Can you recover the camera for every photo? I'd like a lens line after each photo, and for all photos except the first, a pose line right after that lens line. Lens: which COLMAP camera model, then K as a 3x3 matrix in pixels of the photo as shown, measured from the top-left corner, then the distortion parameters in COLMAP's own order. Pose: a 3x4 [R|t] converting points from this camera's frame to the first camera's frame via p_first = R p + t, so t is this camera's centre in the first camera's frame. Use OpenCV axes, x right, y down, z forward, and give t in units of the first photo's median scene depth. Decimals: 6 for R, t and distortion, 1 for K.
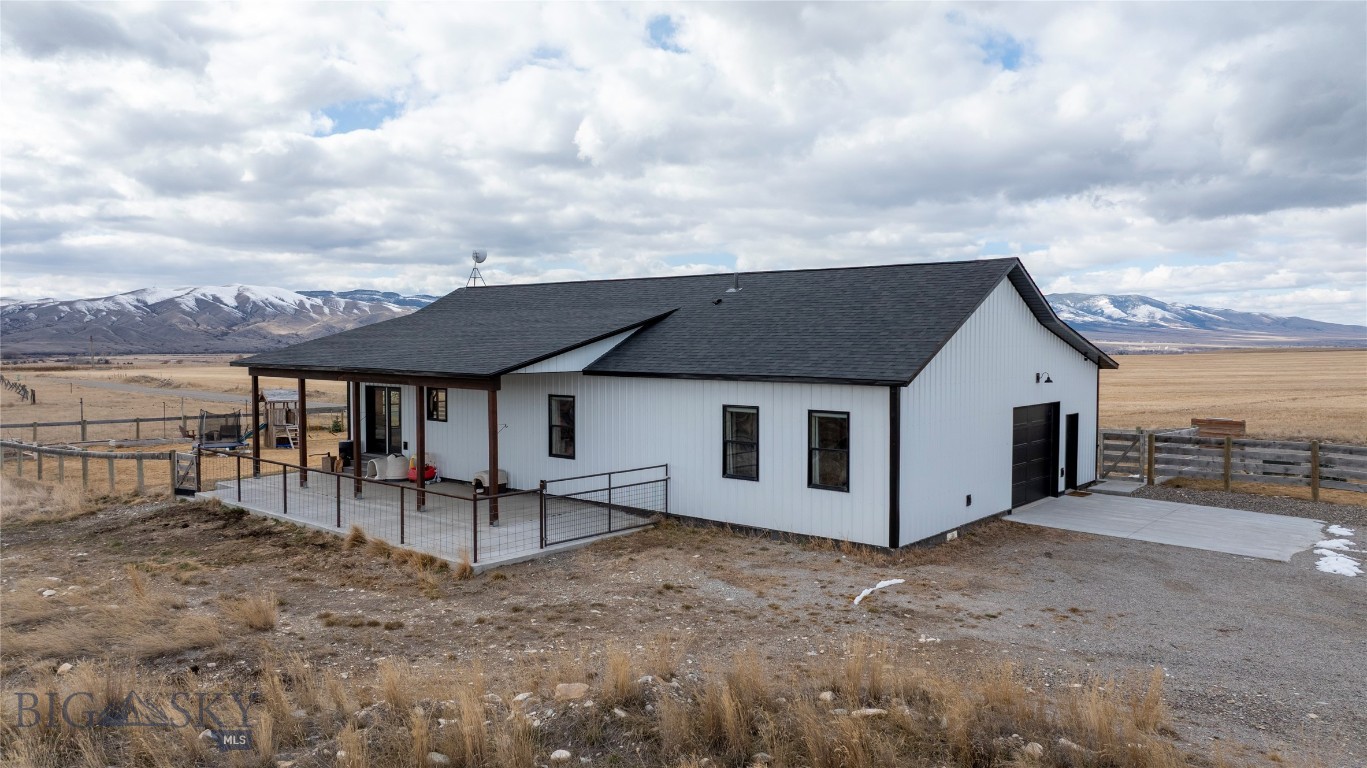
lens RADIAL K [[952.2, 0, 676.9], [0, 952.2, 383.4], [0, 0, 1]] dist [-0.015500, 0.003272]
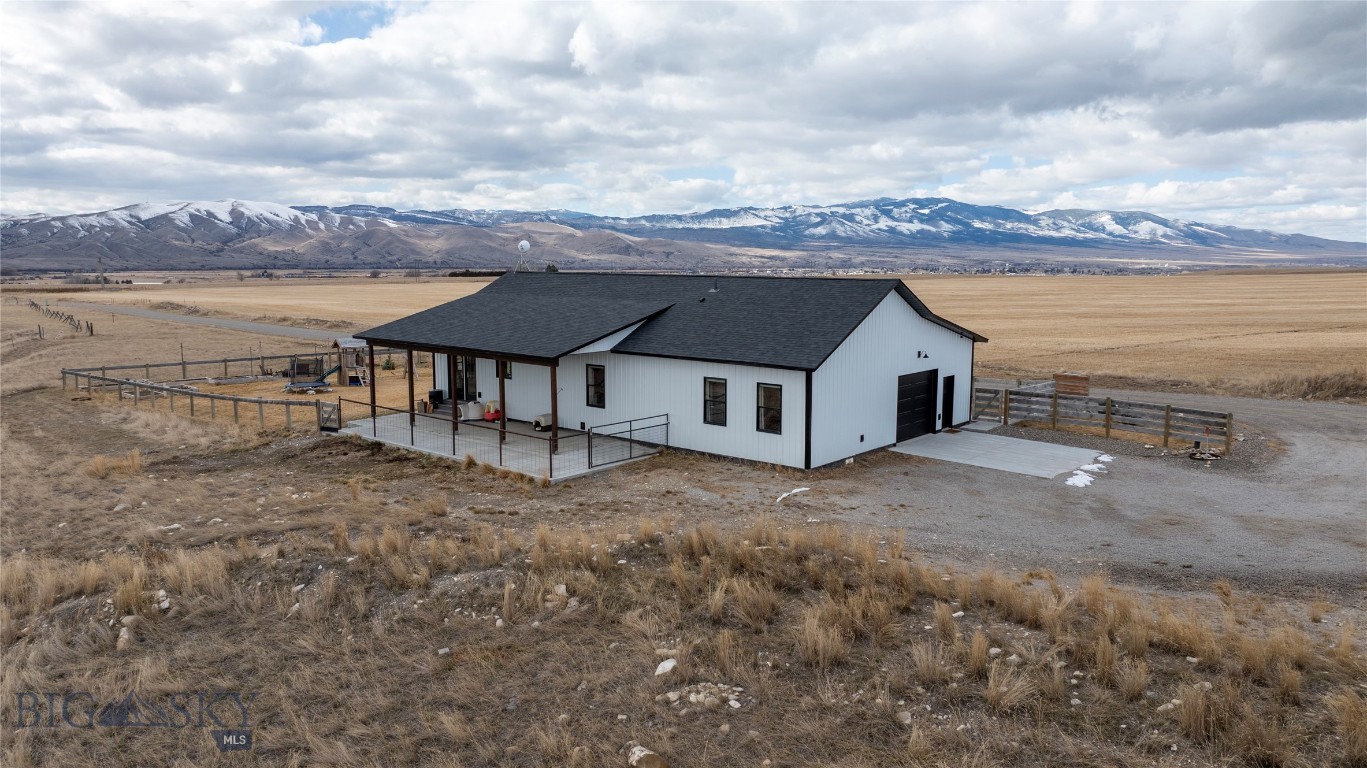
lens RADIAL K [[952.2, 0, 678.4], [0, 952.2, 392.1], [0, 0, 1]] dist [-0.015500, 0.003272]
pose [[0.999991, 0.001156, 0.004056, 0.000571], [-0.001543, 0.995309, 0.096730, -0.058958], [-0.003925, -0.096735, 0.995302, -0.310302]]
